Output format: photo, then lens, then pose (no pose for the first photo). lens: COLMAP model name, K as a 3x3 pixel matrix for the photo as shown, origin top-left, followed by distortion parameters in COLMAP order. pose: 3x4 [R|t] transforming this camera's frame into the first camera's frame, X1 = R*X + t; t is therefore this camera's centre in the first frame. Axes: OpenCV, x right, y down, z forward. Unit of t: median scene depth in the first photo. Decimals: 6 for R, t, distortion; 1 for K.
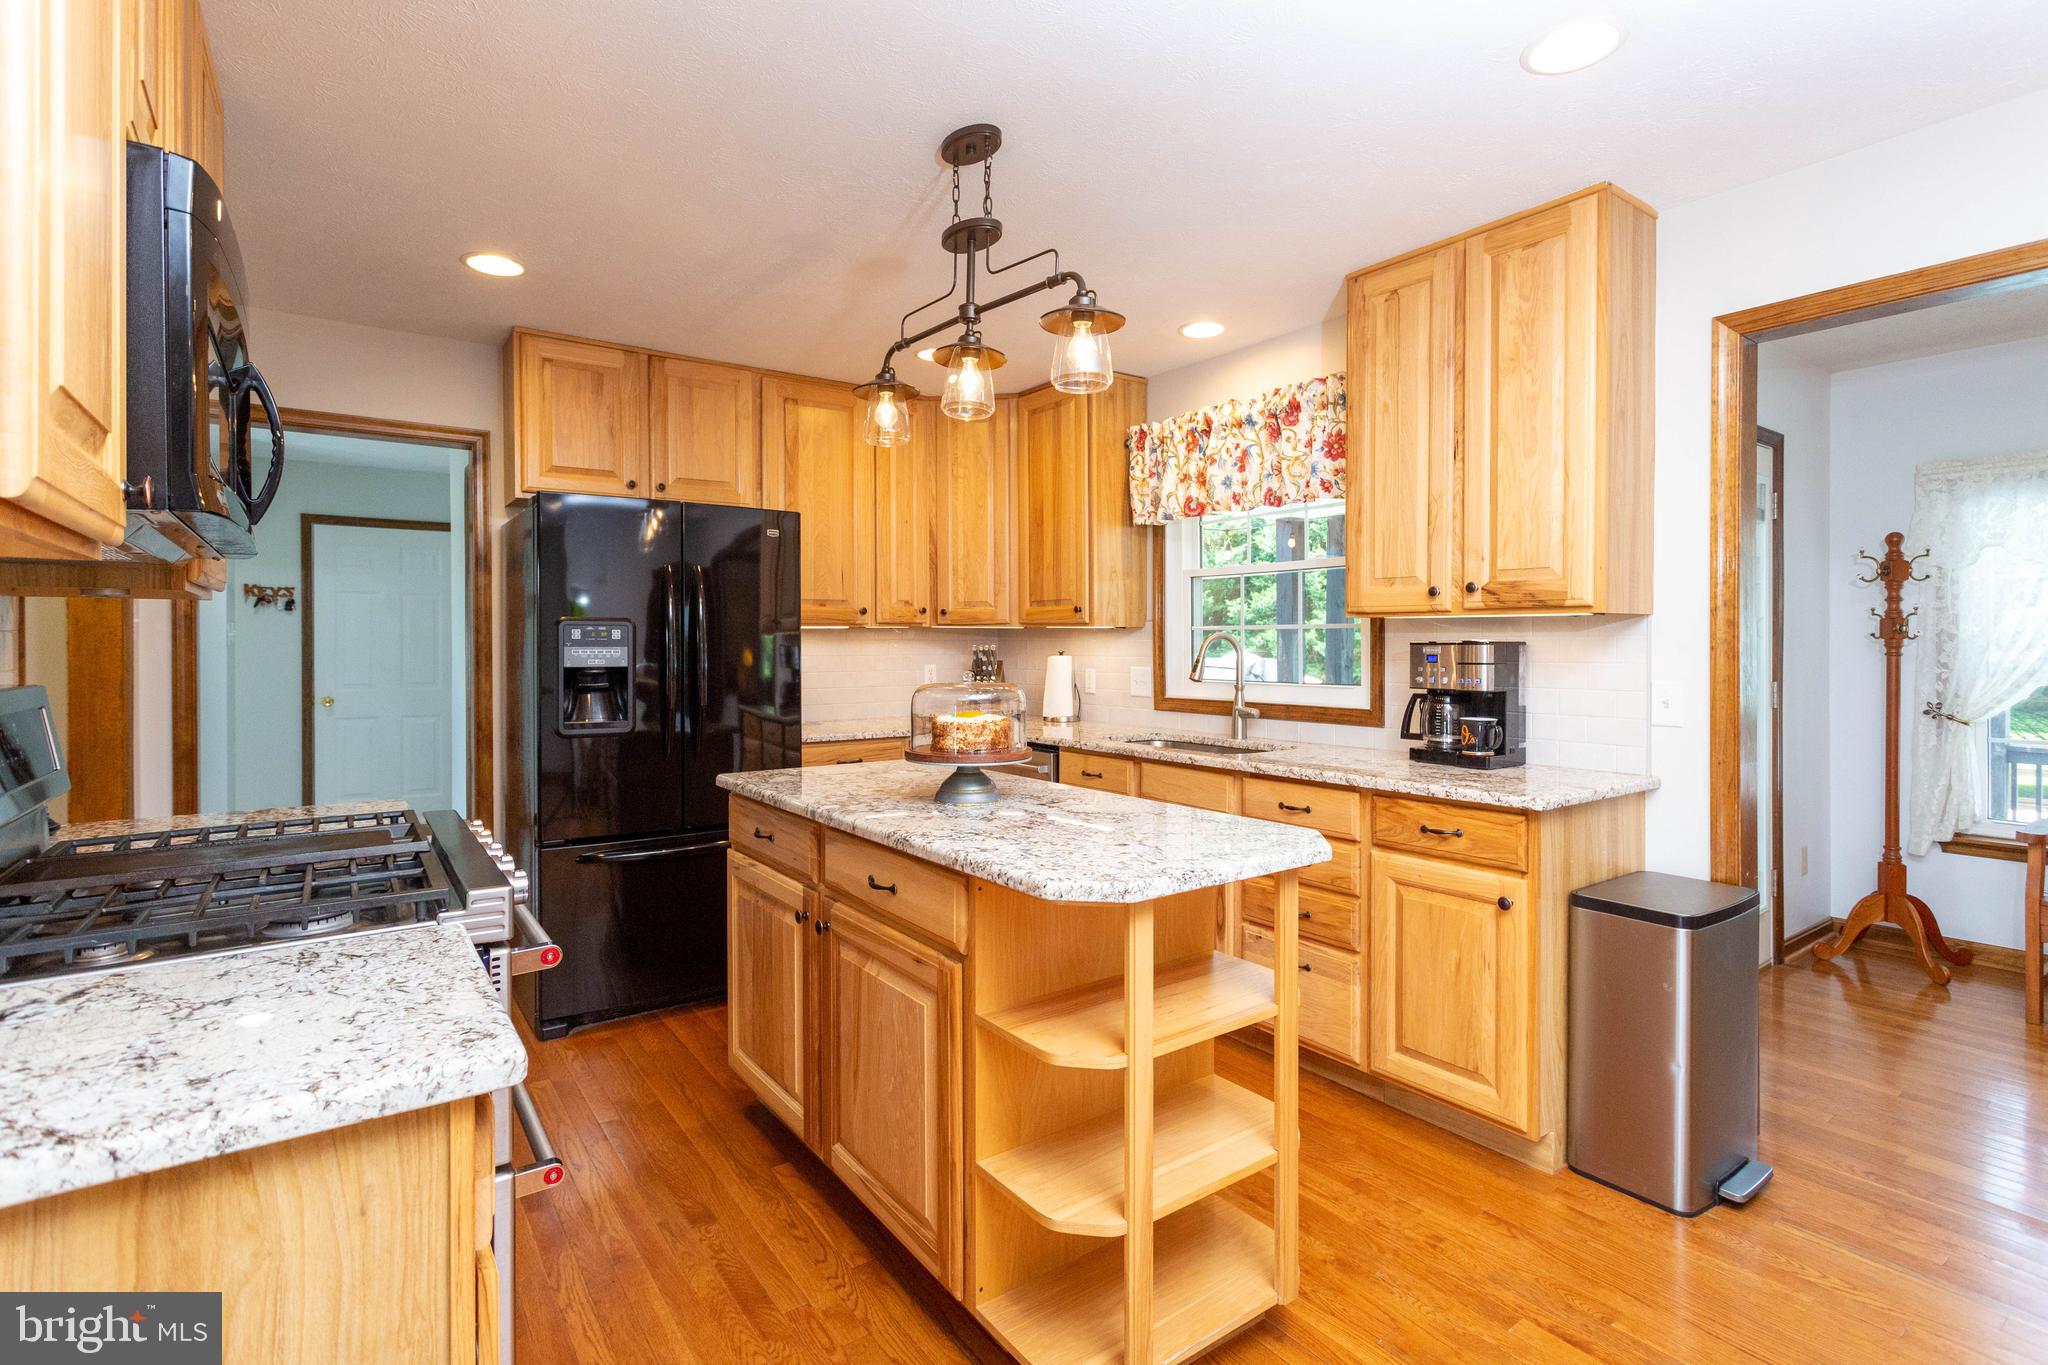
lens RADIAL K [[980.7, 0, 1012.7], [0, 980.7, 663.2], [0, 0, 1]] dist [-0.002965, 0.004807]
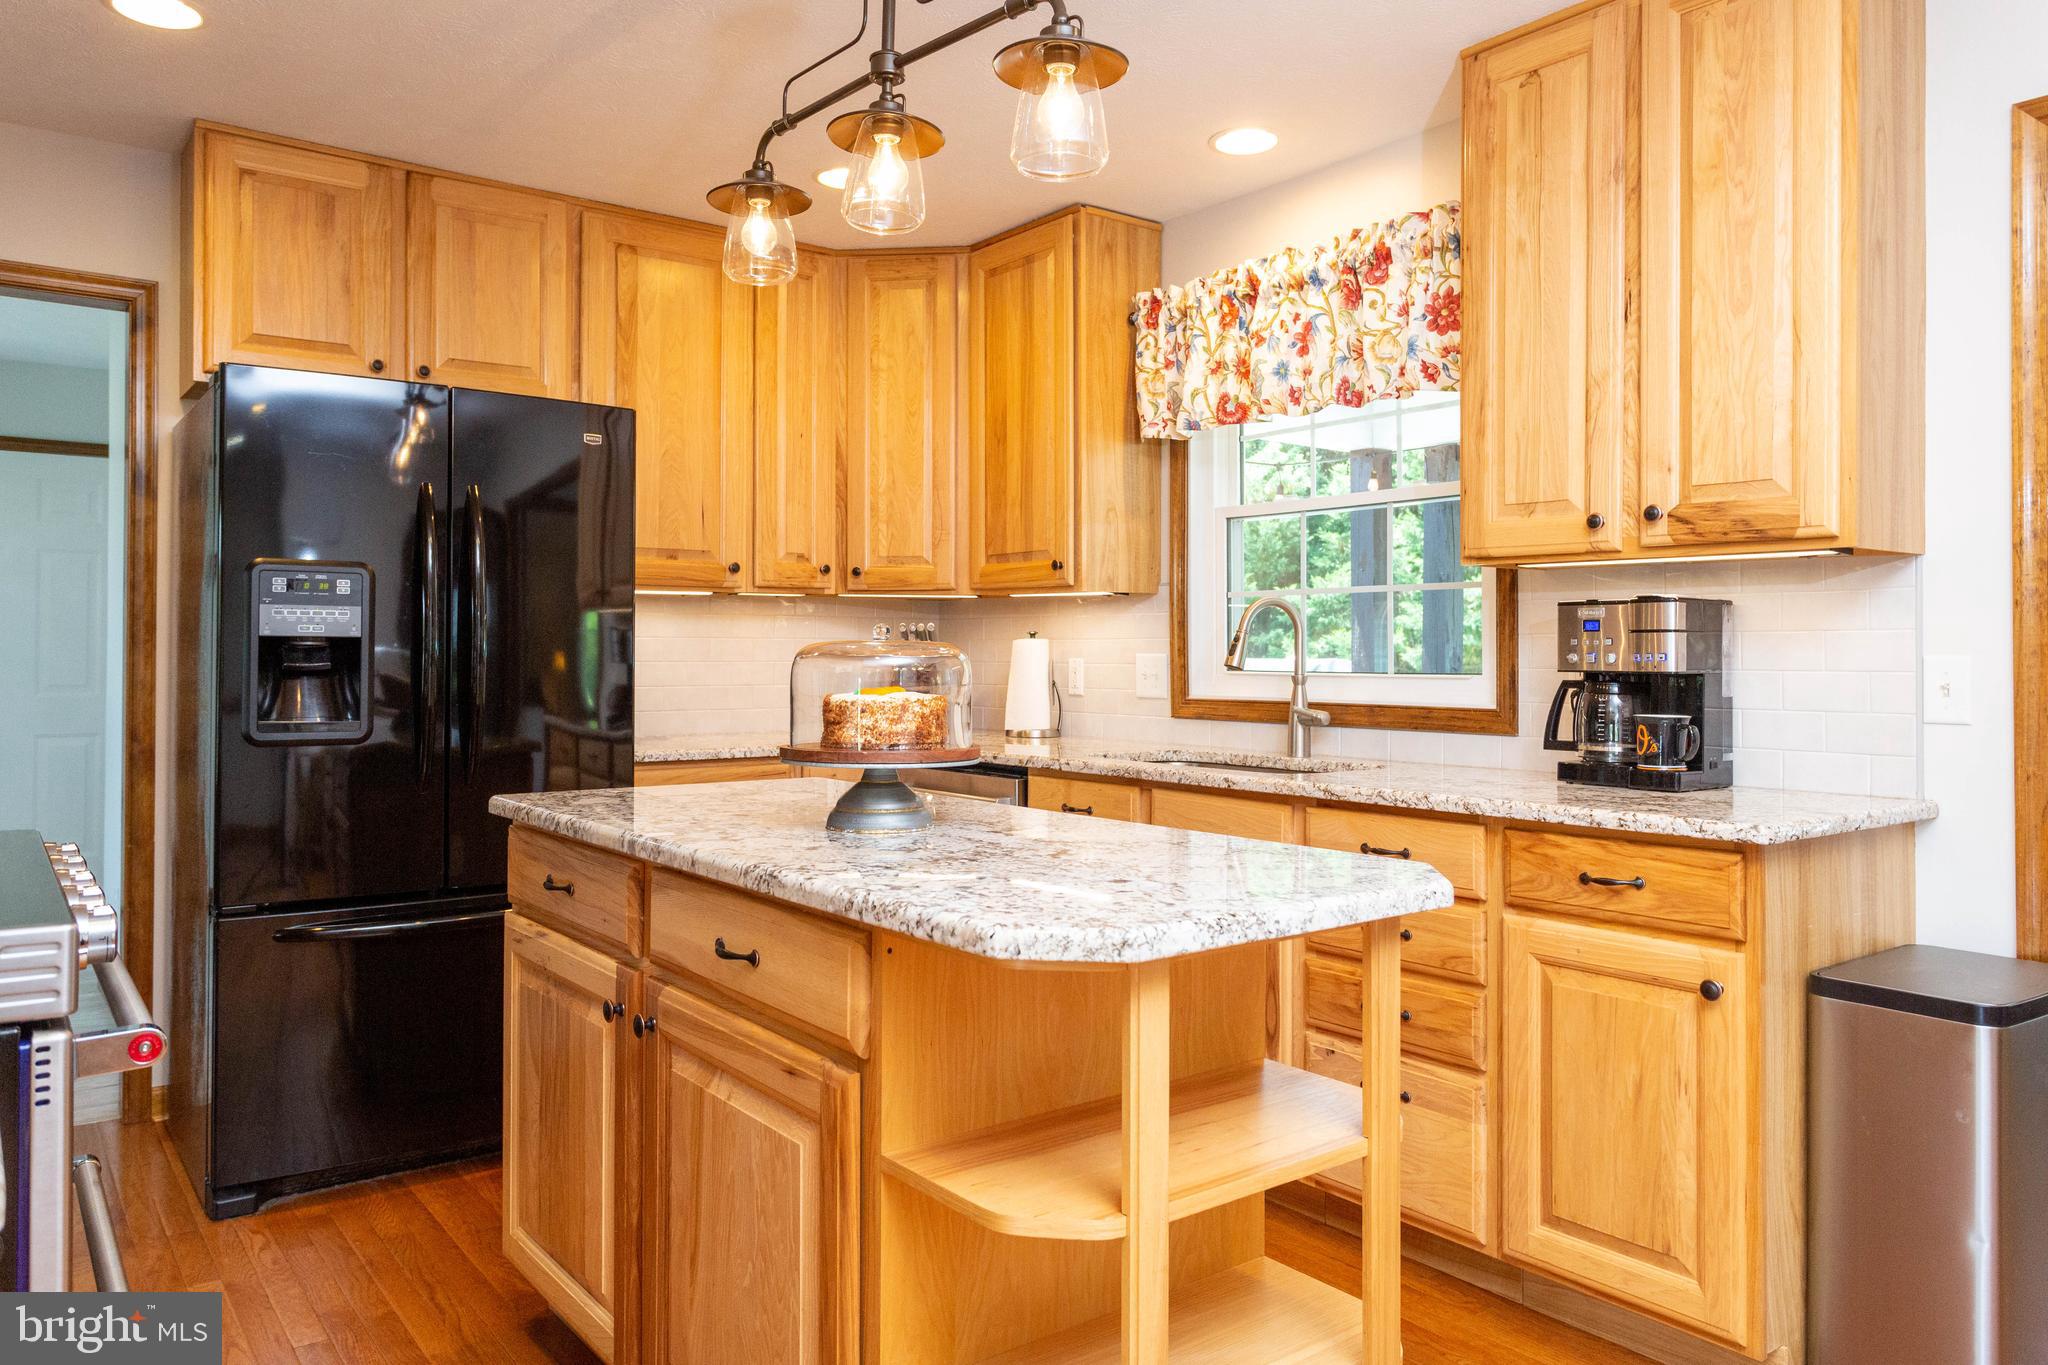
lens RADIAL K [[1417.7, 0, 1009.9], [0, 1417.7, 655.8], [0, 0, 1]] dist [-0.006563, 0.009876]
pose [[0.999549, 0.005214, 0.029562, 0.008404], [-0.004632, 0.999795, -0.019709, 0.034924], [-0.029659, 0.019563, 0.999369, 0.058300]]
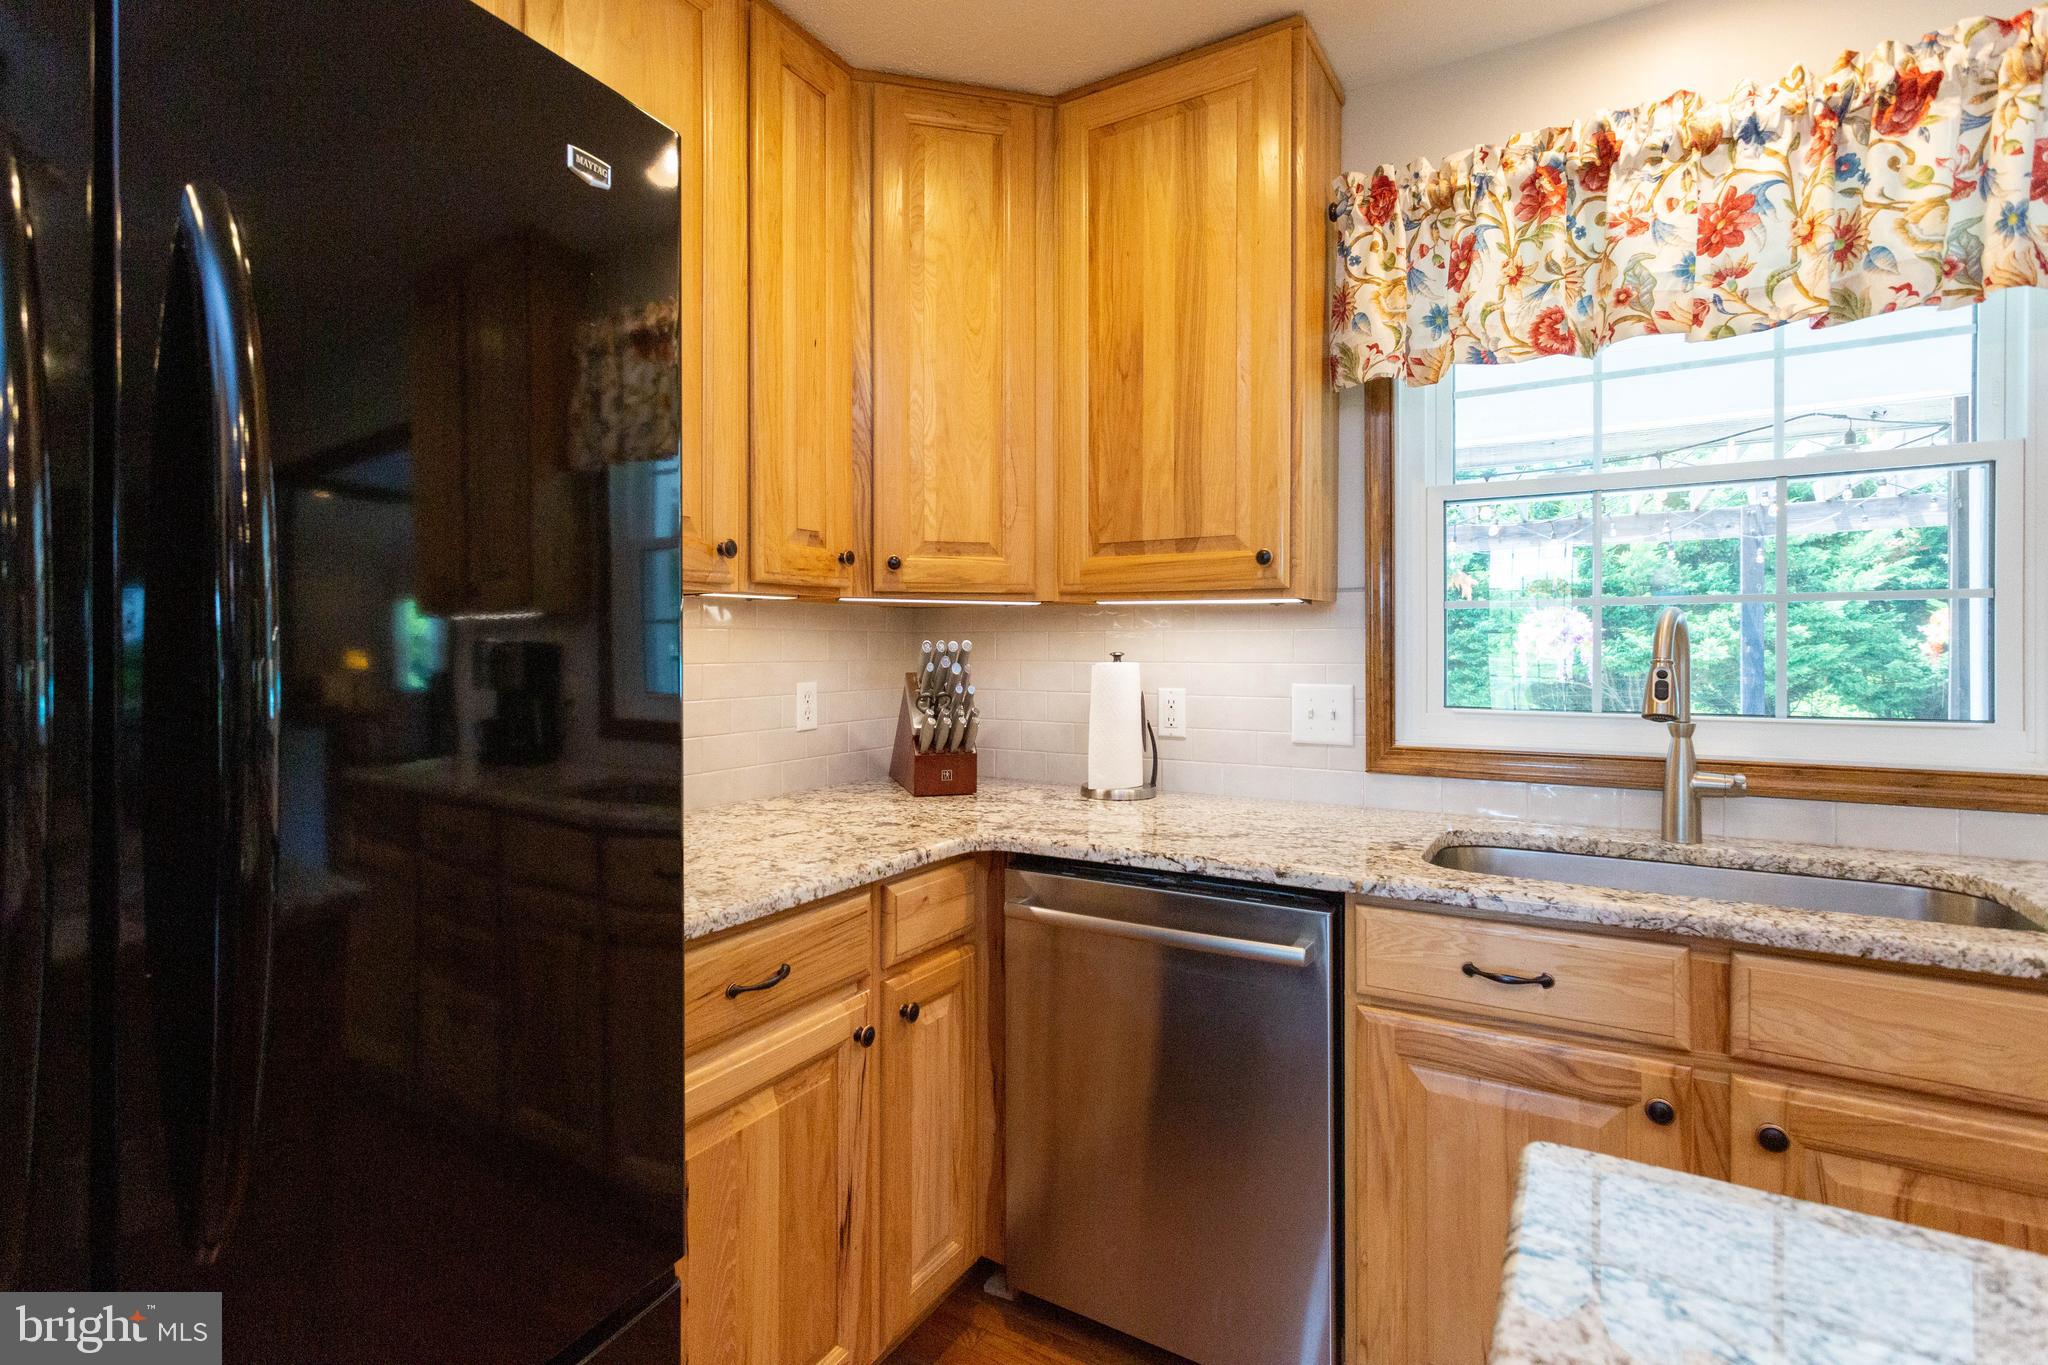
lens RADIAL K [[980.7, 0, 1026.0], [0, 980.7, 660.9], [0, 0, 1]] dist [-0.002965, 0.004807]
pose [[0.917015, -0.006145, 0.398806, -0.287188], [0.008860, 0.999948, -0.004966, -0.009384], [-0.398755, 0.008087, 0.917022, 0.869231]]
